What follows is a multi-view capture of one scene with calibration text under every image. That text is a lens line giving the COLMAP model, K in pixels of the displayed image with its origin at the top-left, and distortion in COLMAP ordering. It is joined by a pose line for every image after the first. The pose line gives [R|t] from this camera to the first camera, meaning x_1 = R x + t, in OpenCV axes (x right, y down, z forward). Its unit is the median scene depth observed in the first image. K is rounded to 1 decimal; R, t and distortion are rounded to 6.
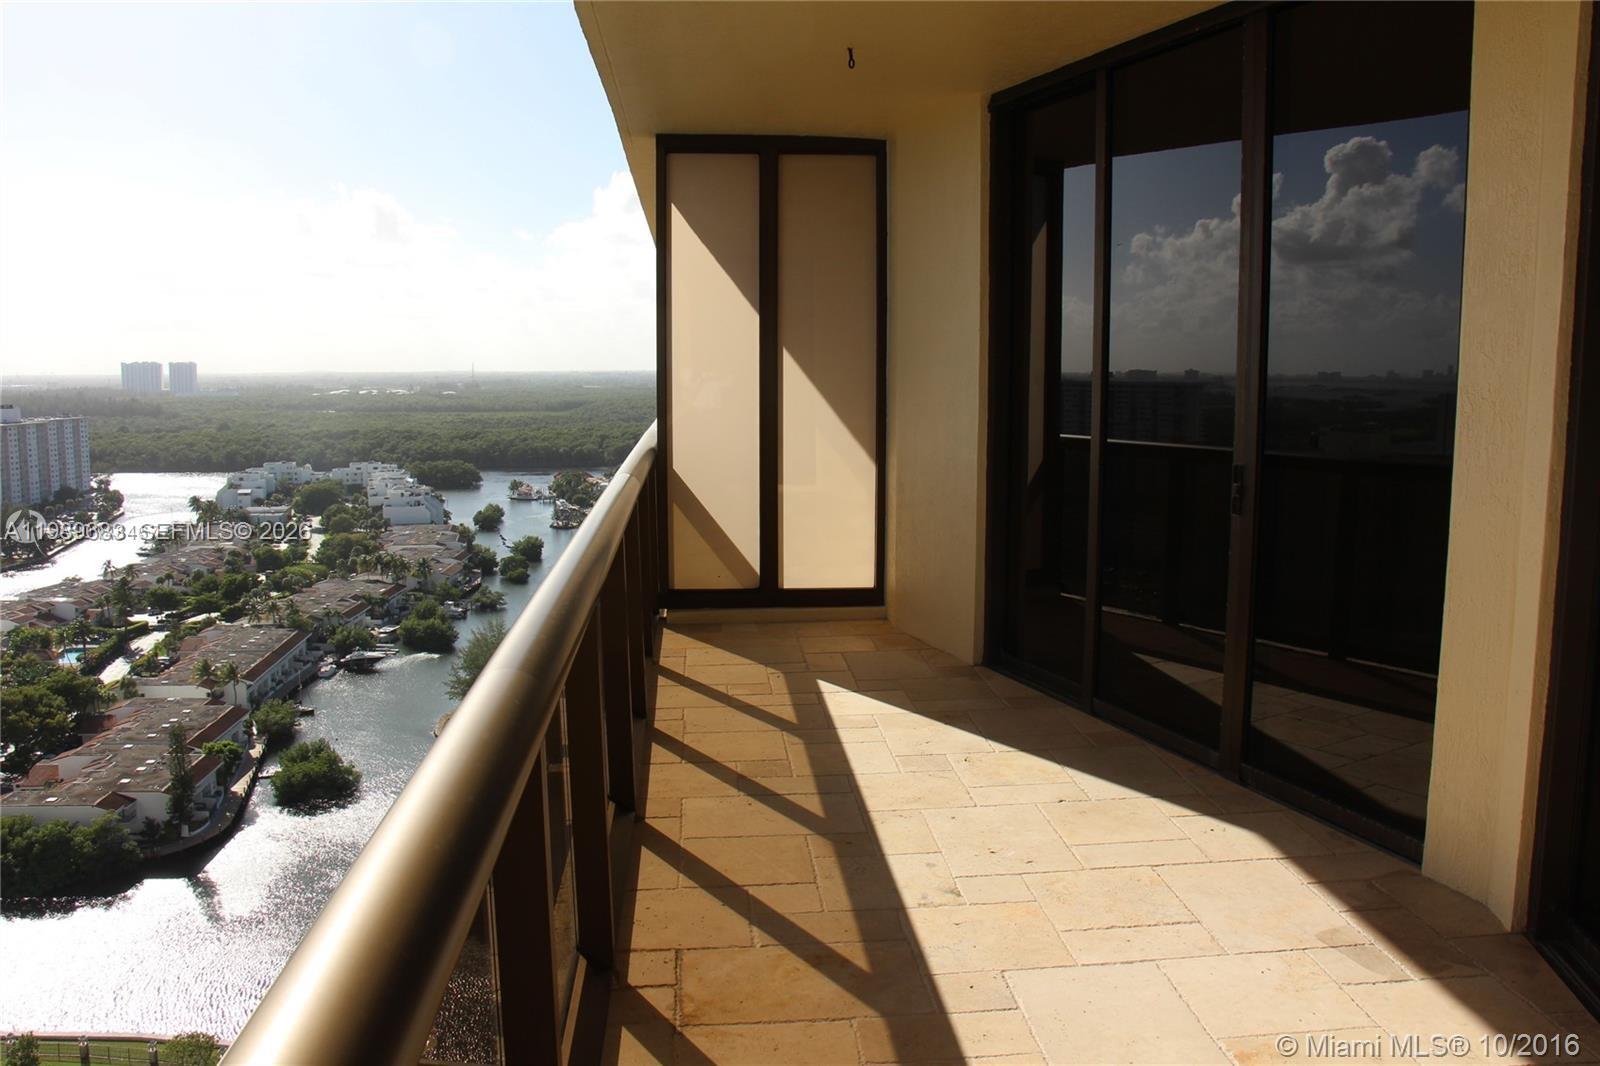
lens RADIAL K [[1303.6, 0, 795.7], [0, 1303.6, 525.3], [0, 0, 1]] dist [-0.190789, 0.162131]
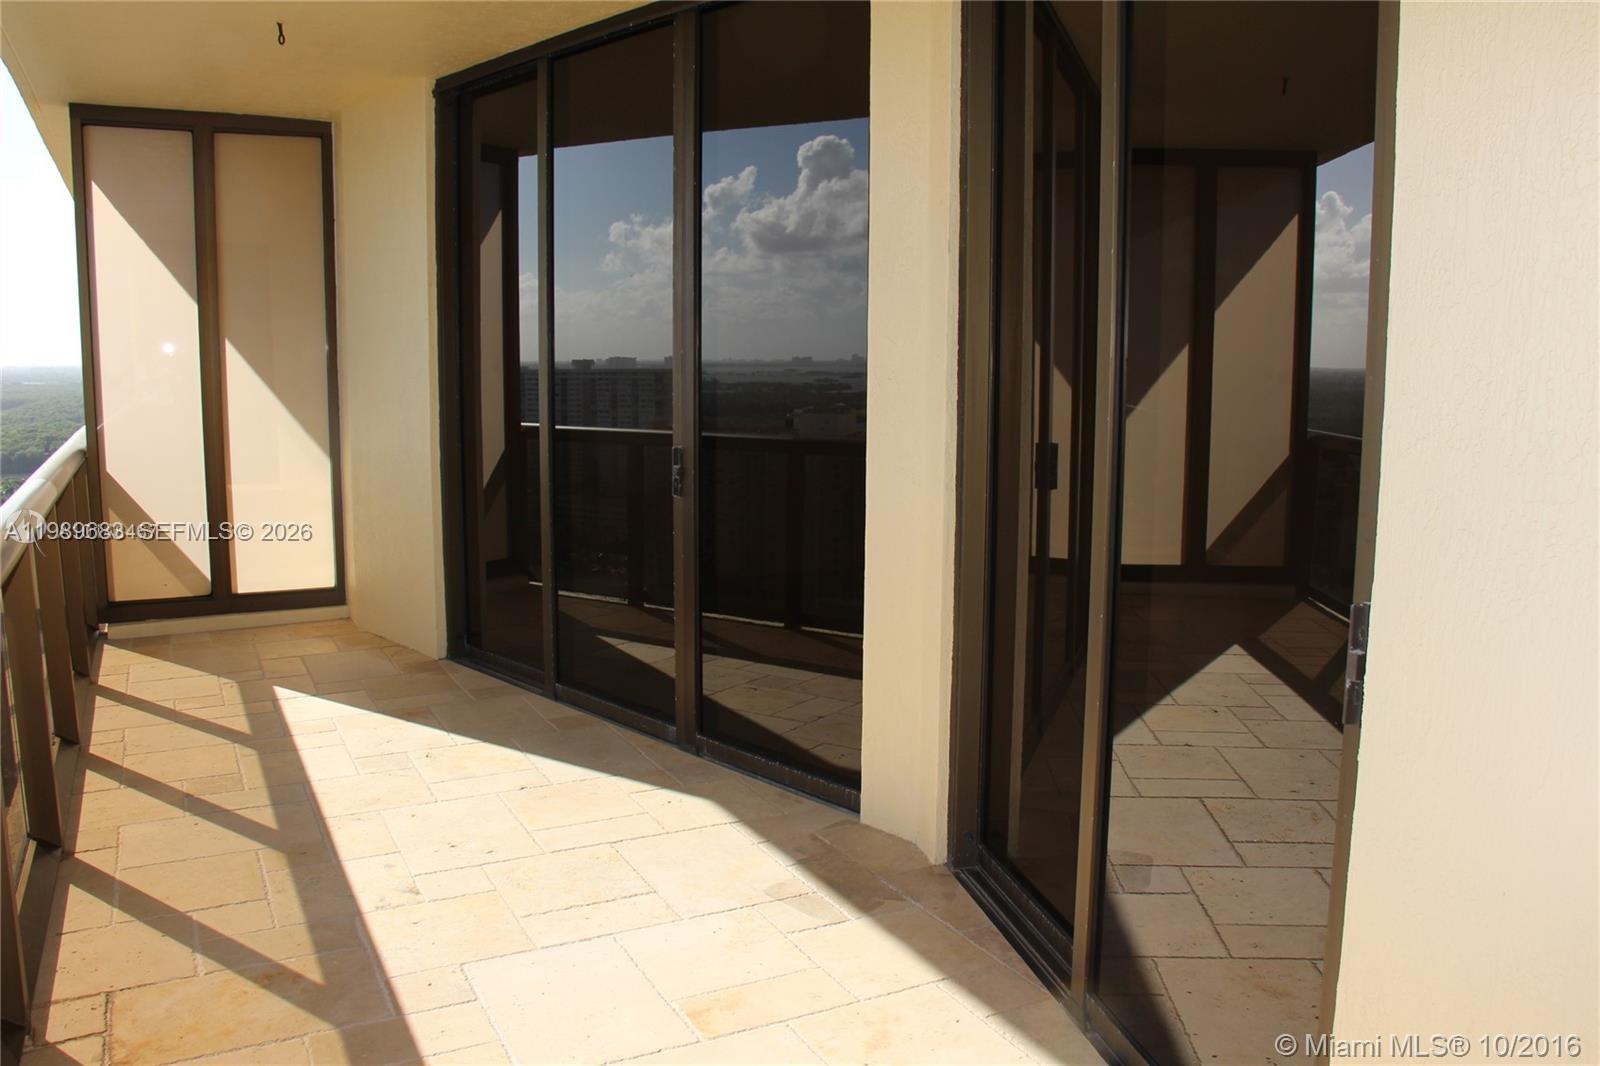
lens RADIAL K [[1304.3, 0, 800.1], [0, 1304.3, 523.2], [0, 0, 1]] dist [-0.188474, 0.154177]
pose [[0.922405, -0.046684, 0.383393, 0.024895], [0.043970, 0.998907, 0.015845, 0.001204], [-0.383714, 0.002243, 0.923449, -0.008266]]
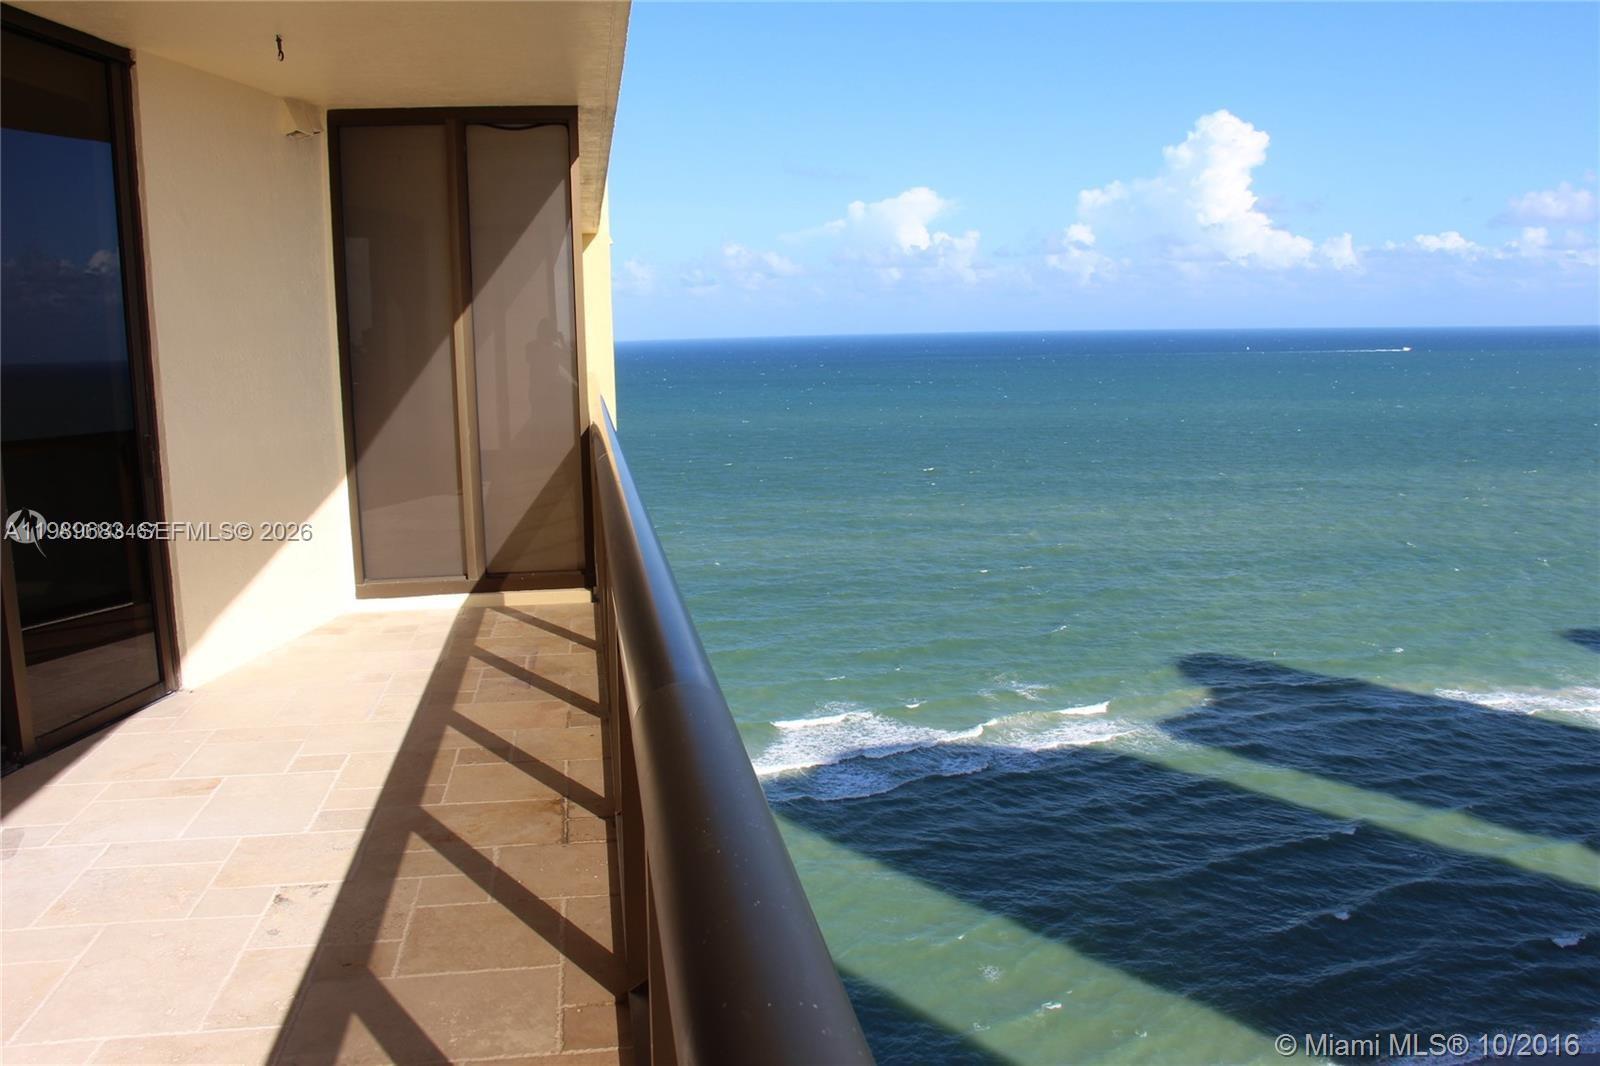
lens RADIAL K [[1303.6, 0, 795.7], [0, 1303.6, 525.3], [0, 0, 1]] dist [-0.190789, 0.162131]
pose [[-0.996019, 0.033212, -0.082719, -0.125887], [0.010040, 0.963890, 0.266113, -0.149552], [0.088570, 0.264223, -0.960386, 1.215667]]
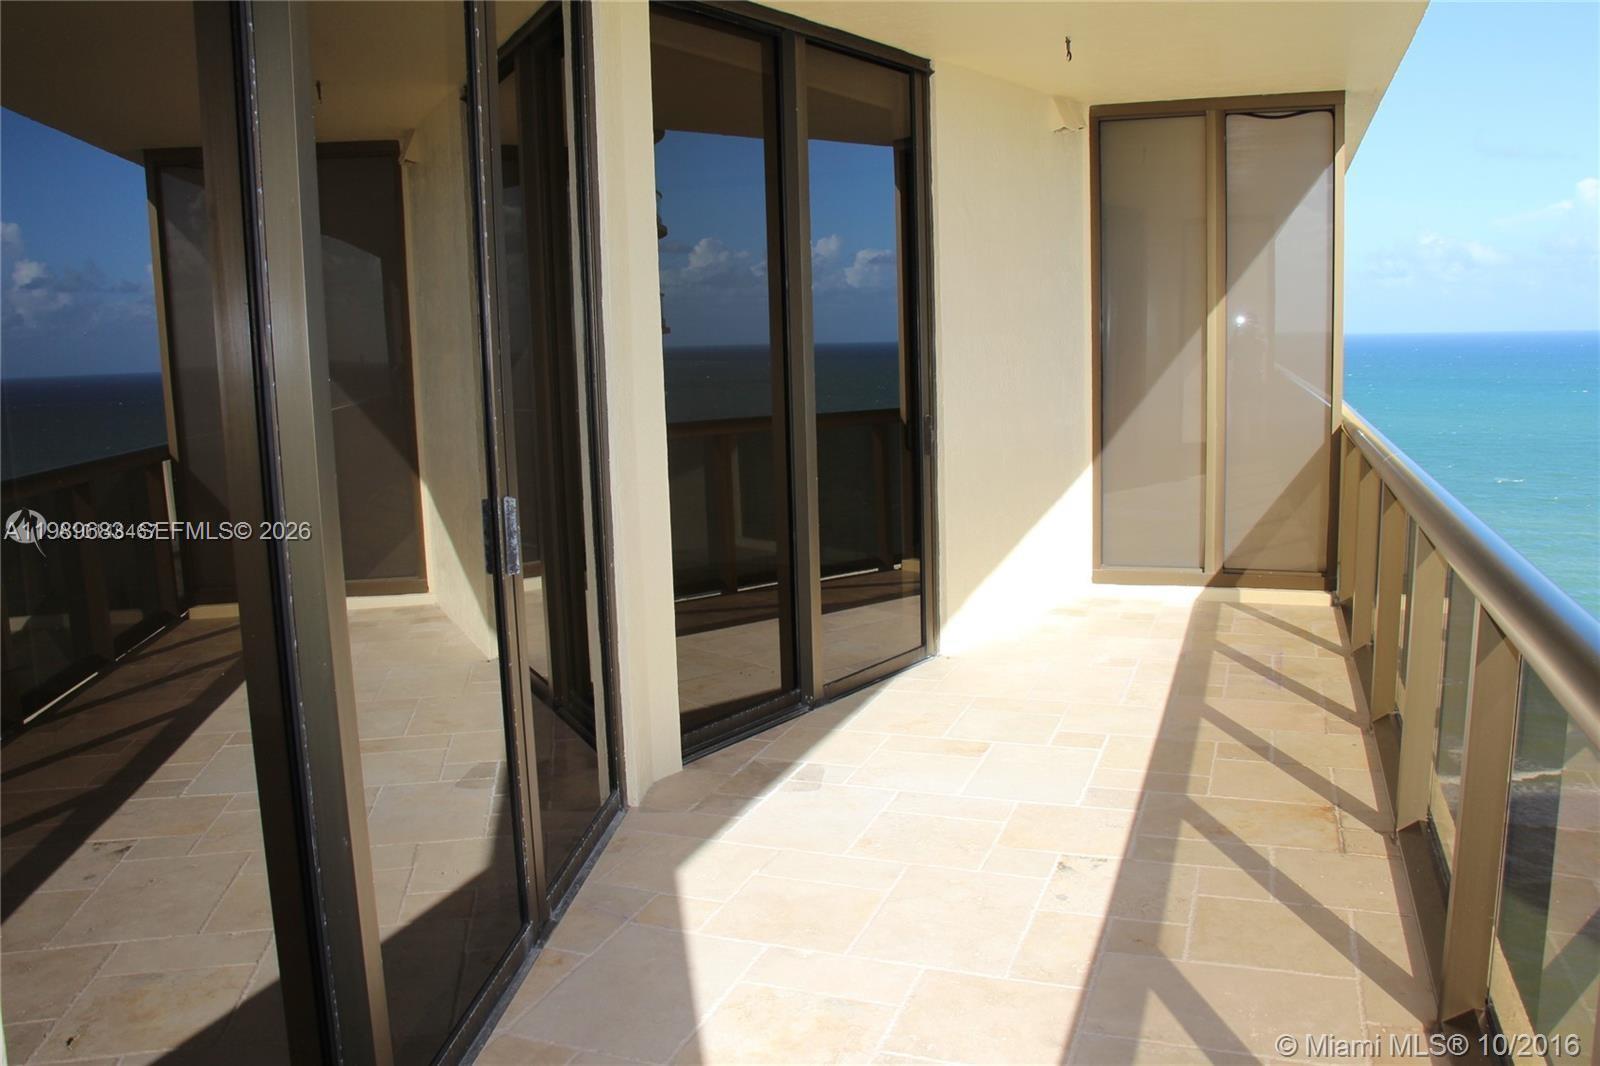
lens RADIAL K [[1298.1, 0, 794.7], [0, 1298.1, 532.5], [0, 0, 1]] dist [-0.185073, 0.150109]
pose [[-0.909163, -0.035660, 0.414910, -0.058457], [0.078856, 0.963559, 0.255607, -0.154283], [-0.408906, 0.265107, -0.873221, 1.231921]]
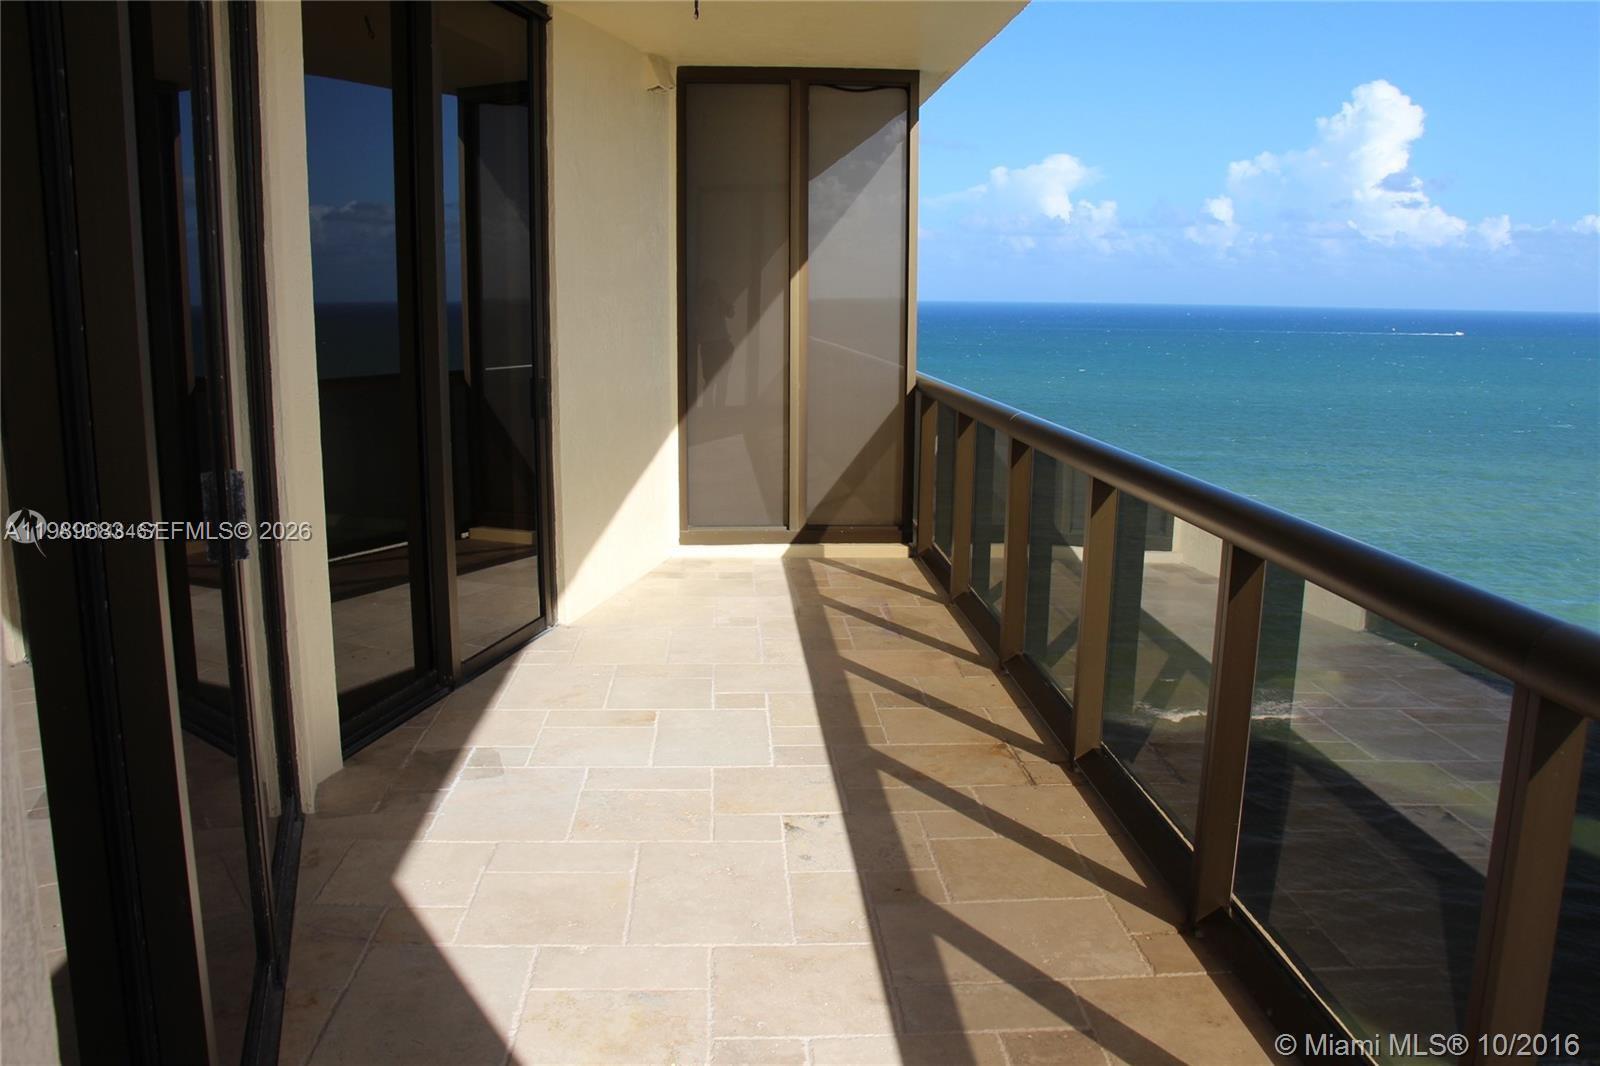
lens RADIAL K [[1304.3, 0, 800.1], [0, 1304.3, 523.2], [0, 0, 1]] dist [-0.188474, 0.154177]
pose [[-0.999861, -0.009676, 0.013584, 0.068454], [-0.005300, 0.956608, 0.291329, -0.154186], [-0.015814, 0.291216, -0.956527, 1.239845]]
